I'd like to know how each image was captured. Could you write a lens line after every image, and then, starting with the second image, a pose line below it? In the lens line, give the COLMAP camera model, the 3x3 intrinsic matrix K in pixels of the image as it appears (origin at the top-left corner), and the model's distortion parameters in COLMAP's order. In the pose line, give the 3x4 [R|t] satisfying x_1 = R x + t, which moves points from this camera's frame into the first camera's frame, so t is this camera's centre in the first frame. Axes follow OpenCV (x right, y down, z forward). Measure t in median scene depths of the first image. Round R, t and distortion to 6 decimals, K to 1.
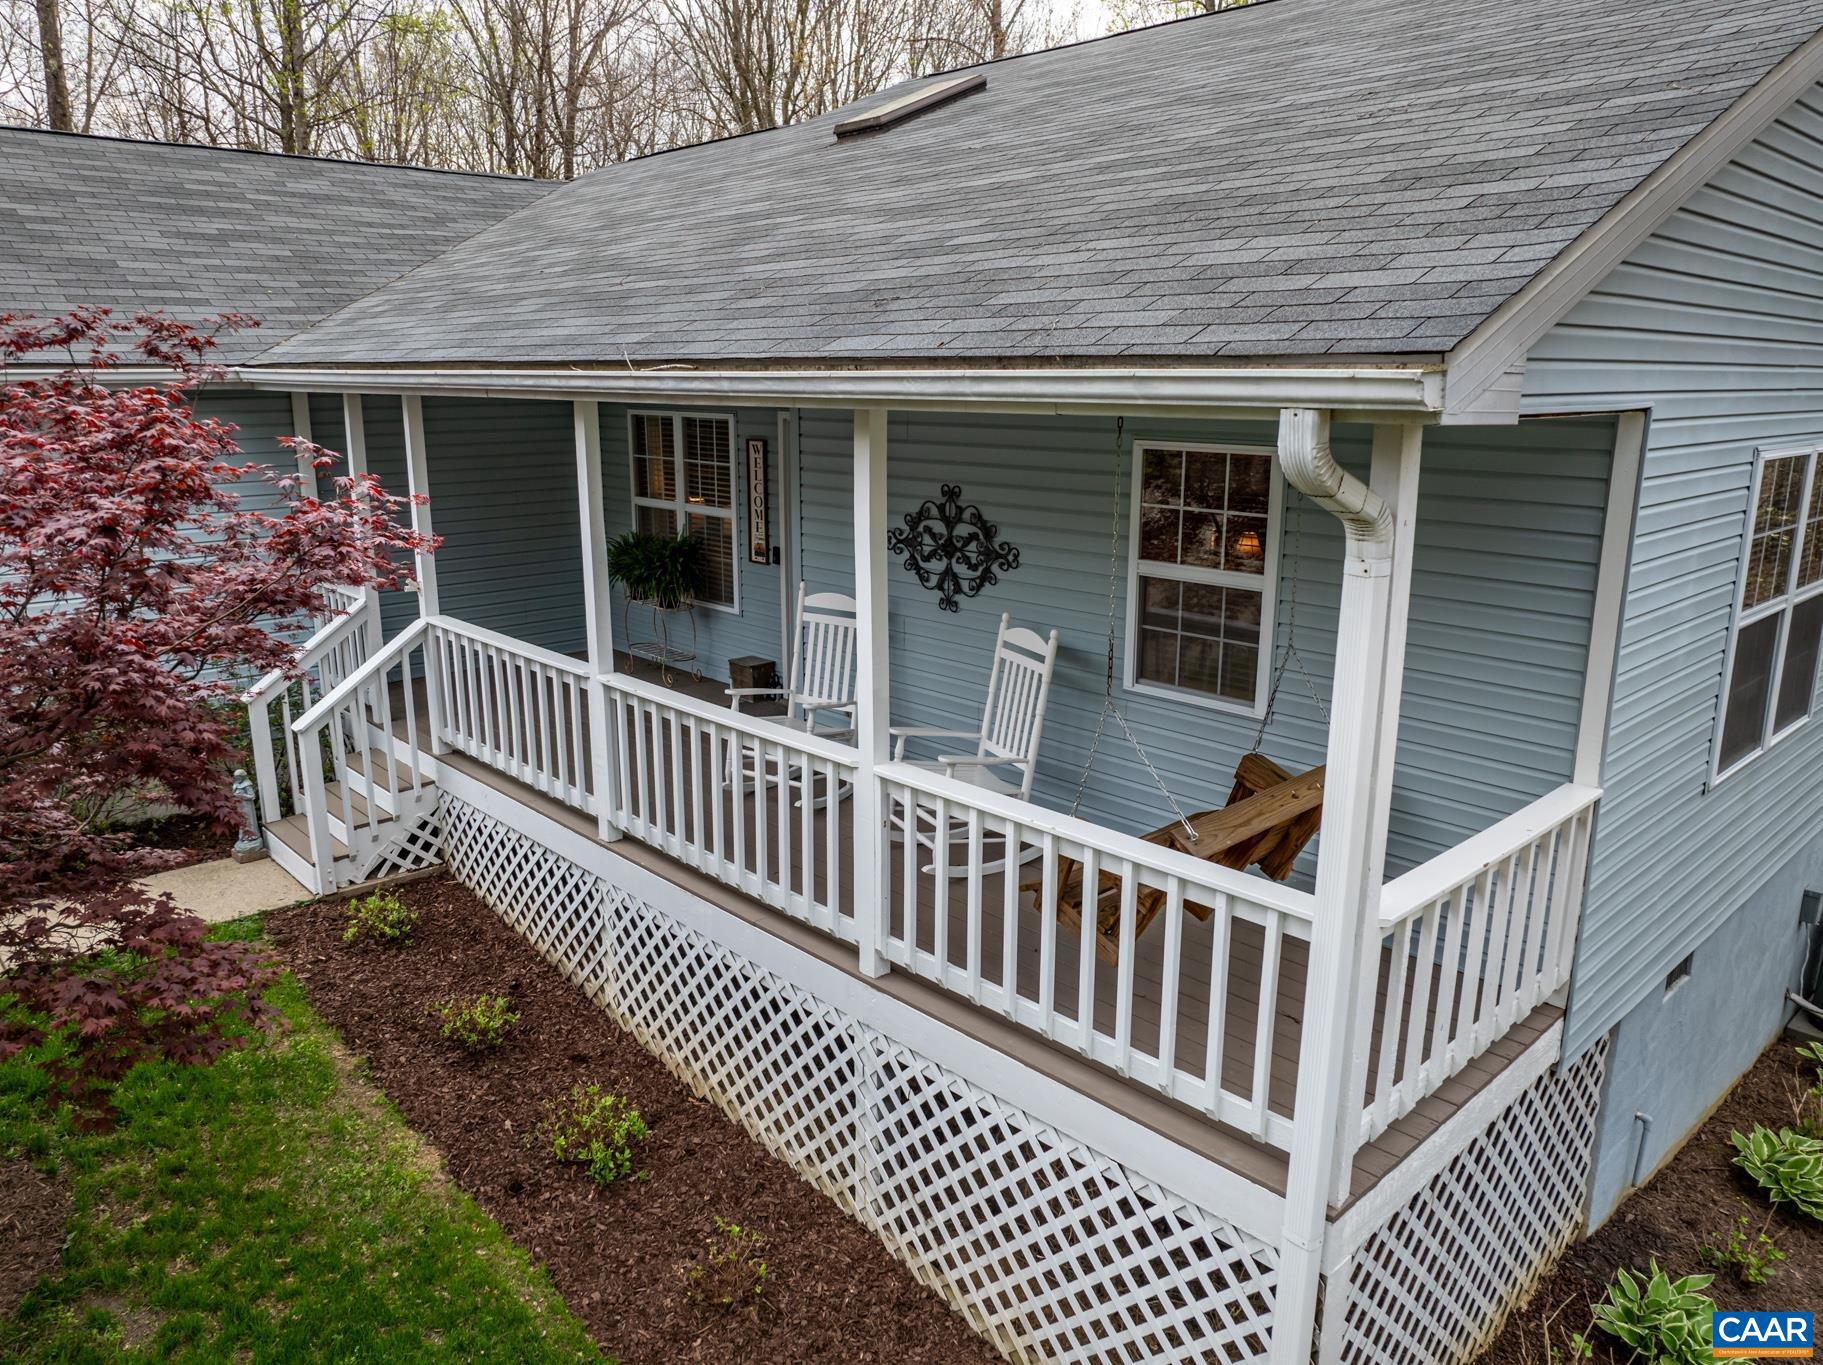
lens RADIAL K [[1291.8, 0, 911.3], [0, 1291.8, 679.3], [0, 0, 1]] dist [-0.039188, 0.012111]
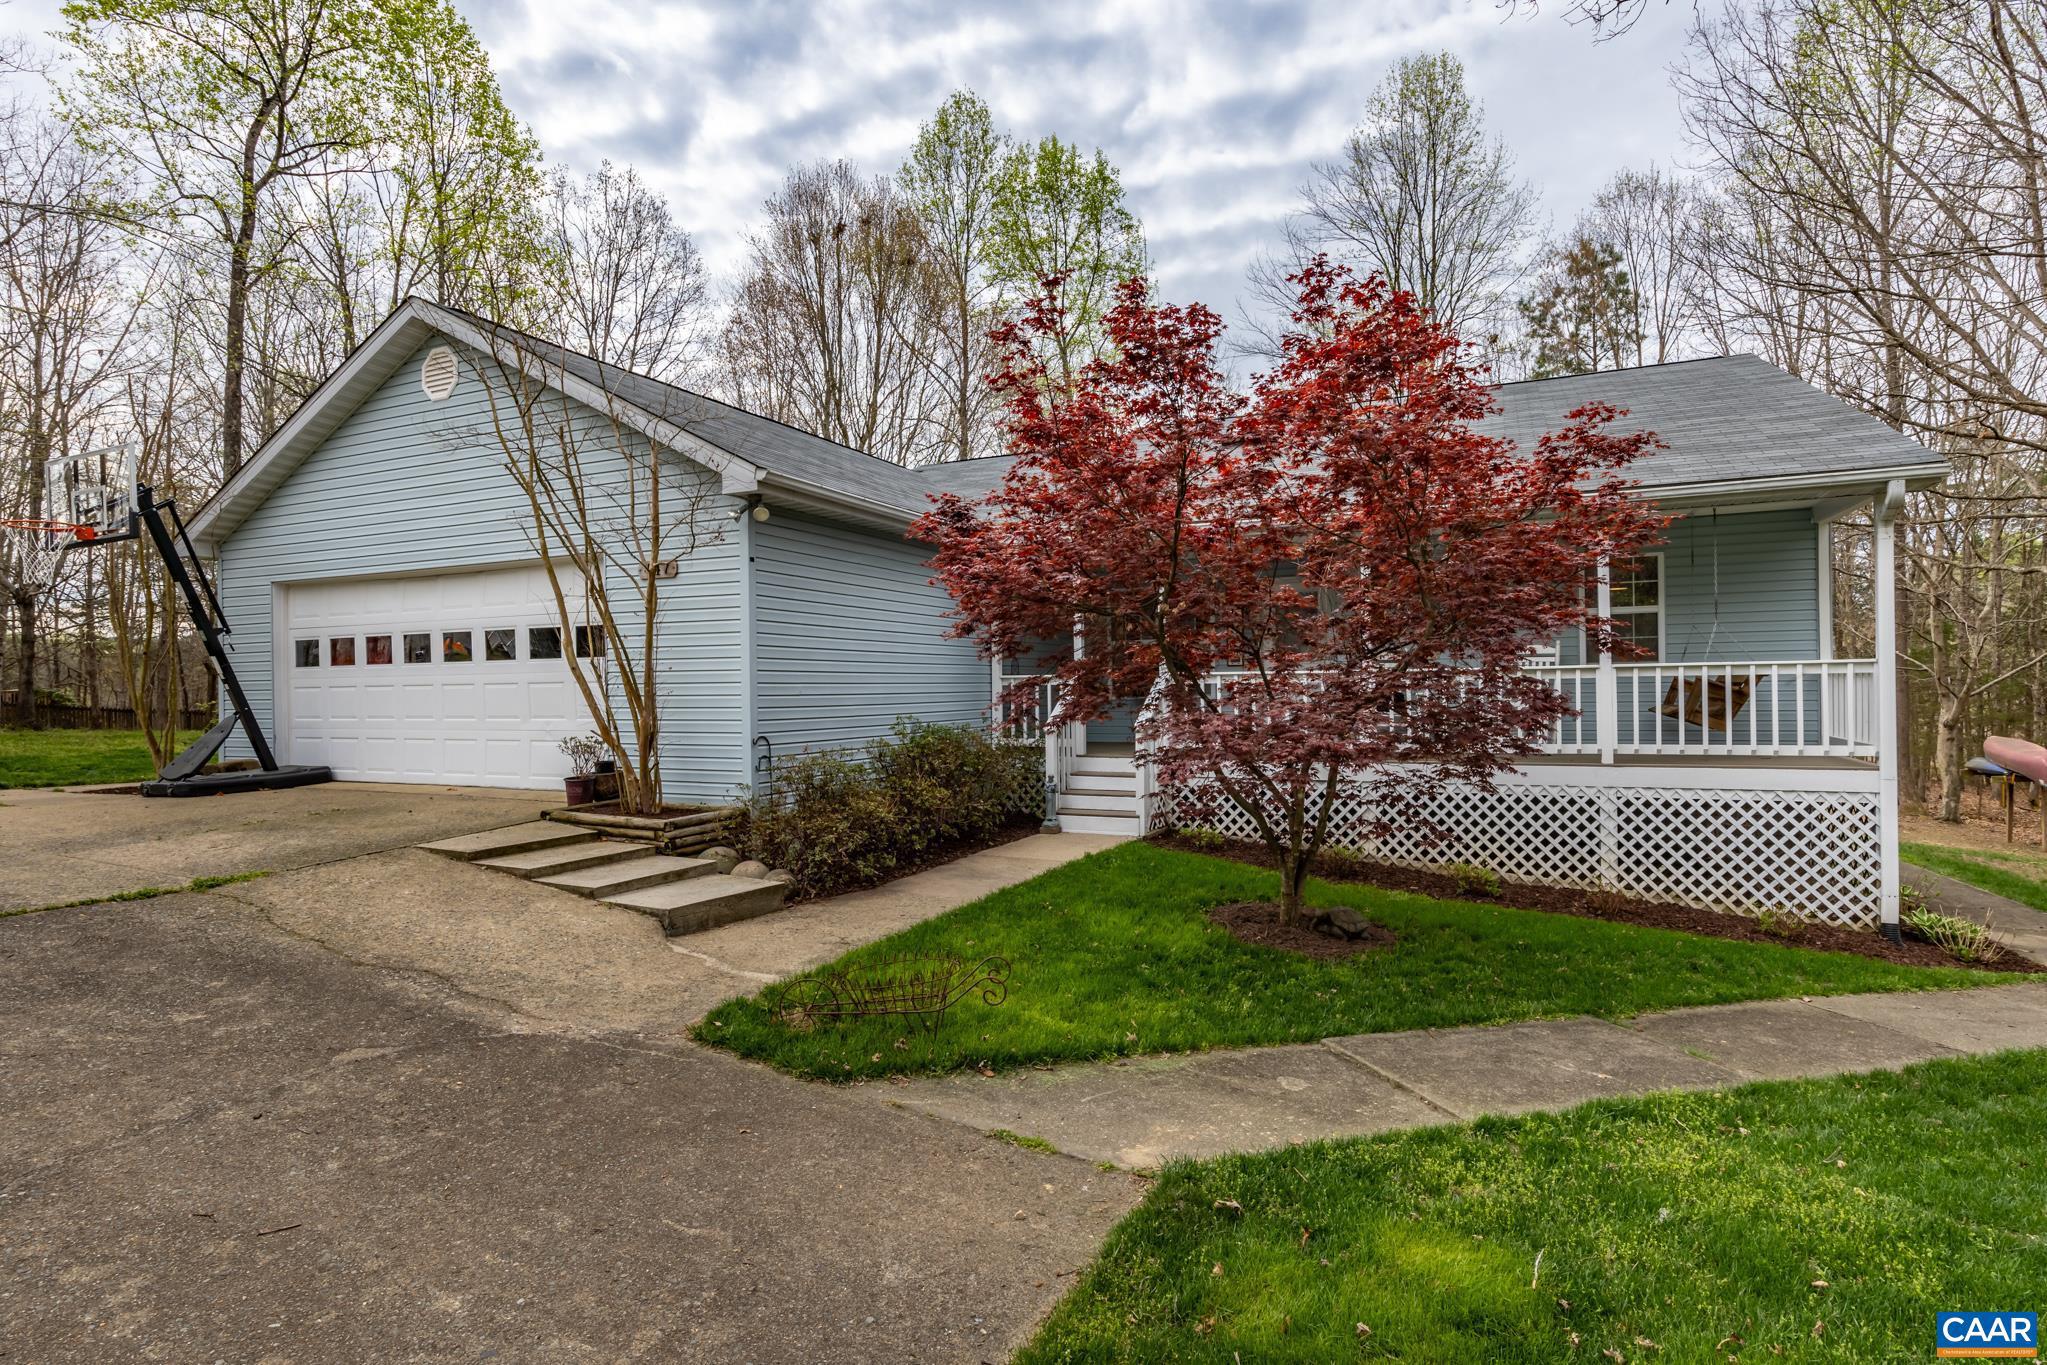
lens RADIAL K [[1032.9, 0, 1029.2], [0, 1032.9, 688.1], [0, 0, 1]] dist [-0.017082, -0.000251]
pose [[0.931591, -0.019426, 0.362989, -1.616493], [0.104933, 0.970433, -0.217370, 0.387762], [-0.348034, 0.240589, 0.906085, -0.290917]]
